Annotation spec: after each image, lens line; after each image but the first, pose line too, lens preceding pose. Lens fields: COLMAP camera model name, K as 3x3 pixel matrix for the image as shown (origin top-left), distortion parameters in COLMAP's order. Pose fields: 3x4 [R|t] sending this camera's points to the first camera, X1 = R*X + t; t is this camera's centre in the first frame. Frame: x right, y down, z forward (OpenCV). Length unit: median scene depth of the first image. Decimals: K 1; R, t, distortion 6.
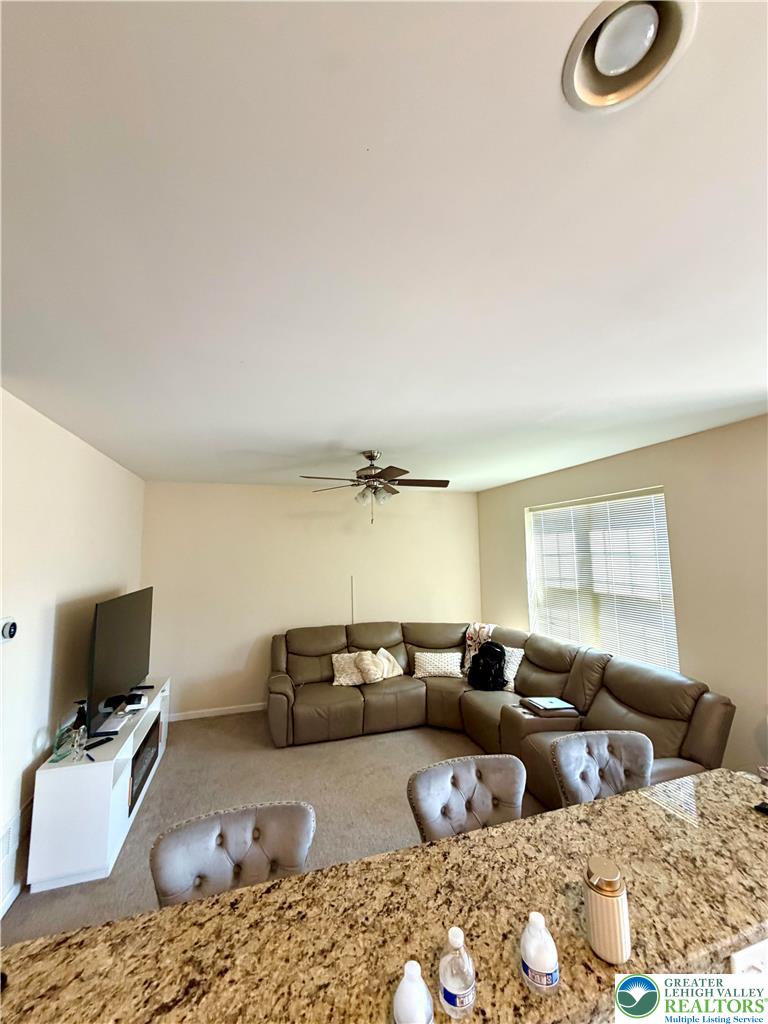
lens RADIAL K [[407.8, 0, 383.1], [0, 407.8, 508.0], [0, 0, 1]] dist [-0.000582, -0.000086]
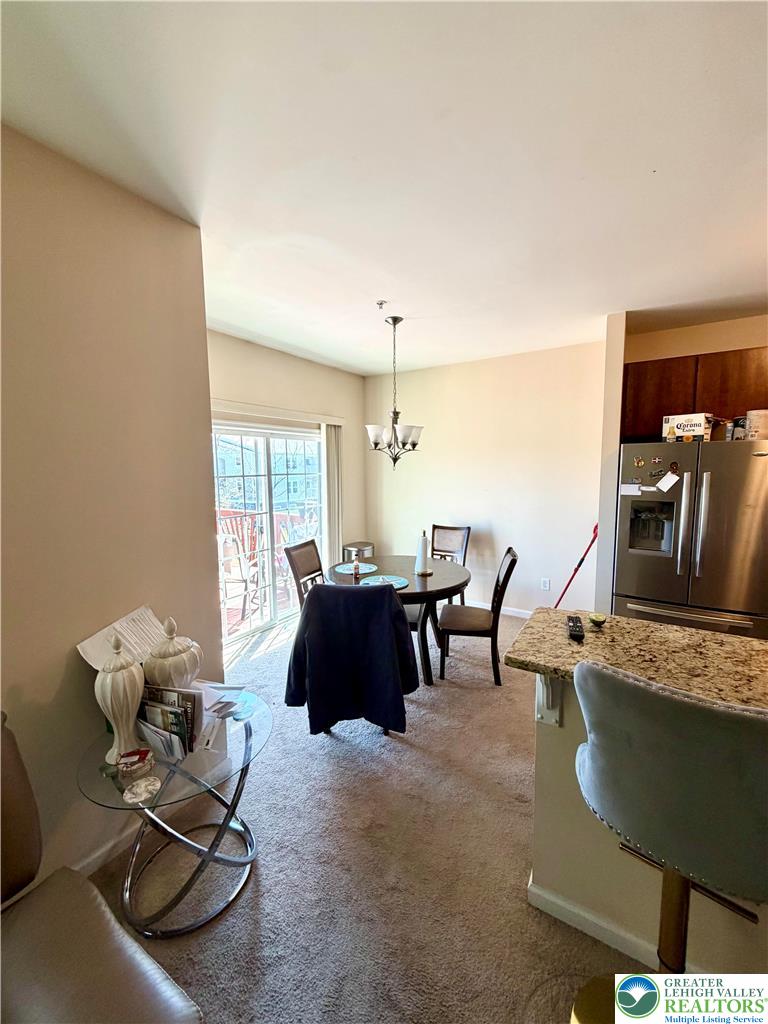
lens RADIAL K [[407.8, 0, 382.0], [0, 407.8, 508.8], [0, 0, 1]] dist [-0.000582, -0.000086]
pose [[-0.647860, -0.059934, 0.759398, 0.523146], [-0.066503, 0.997544, 0.021995, 0.454844], [-0.758851, -0.036252, -0.650255, 2.162750]]
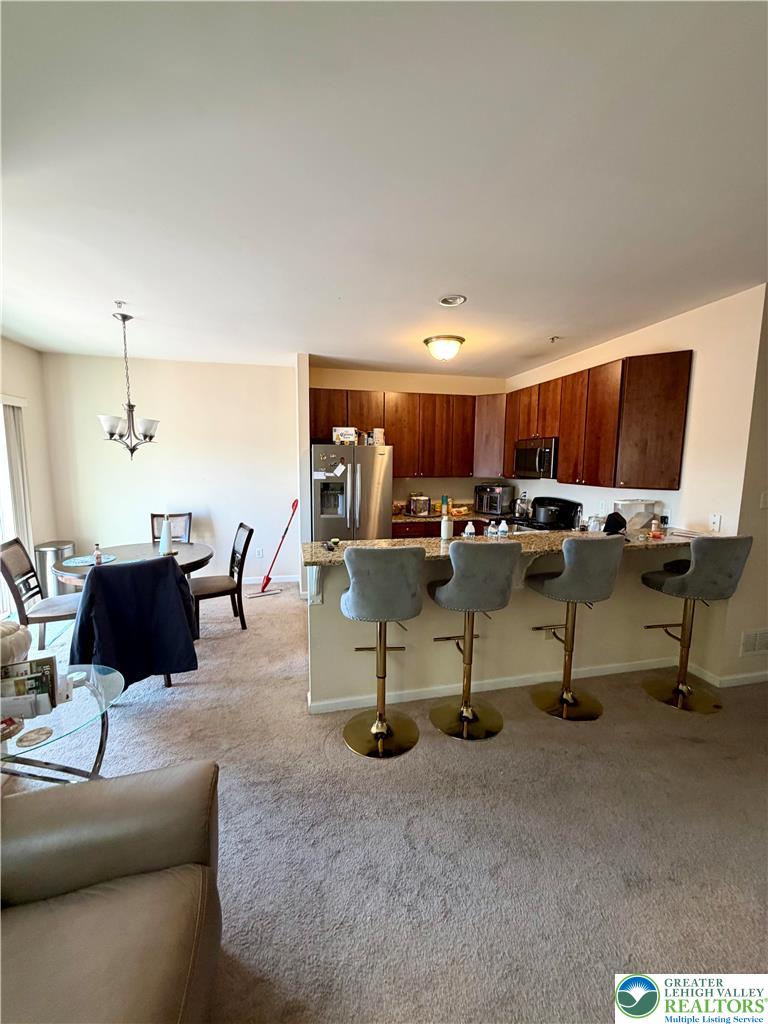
lens RADIAL K [[407.8, 0, 383.2], [0, 407.8, 509.9], [0, 0, 1]] dist [-0.000582, -0.000086]
pose [[-0.997020, -0.006259, 0.076889, 0.539034], [-0.005311, 0.999907, 0.012537, 0.490517], [-0.076960, 0.012091, -0.996961, 2.478243]]
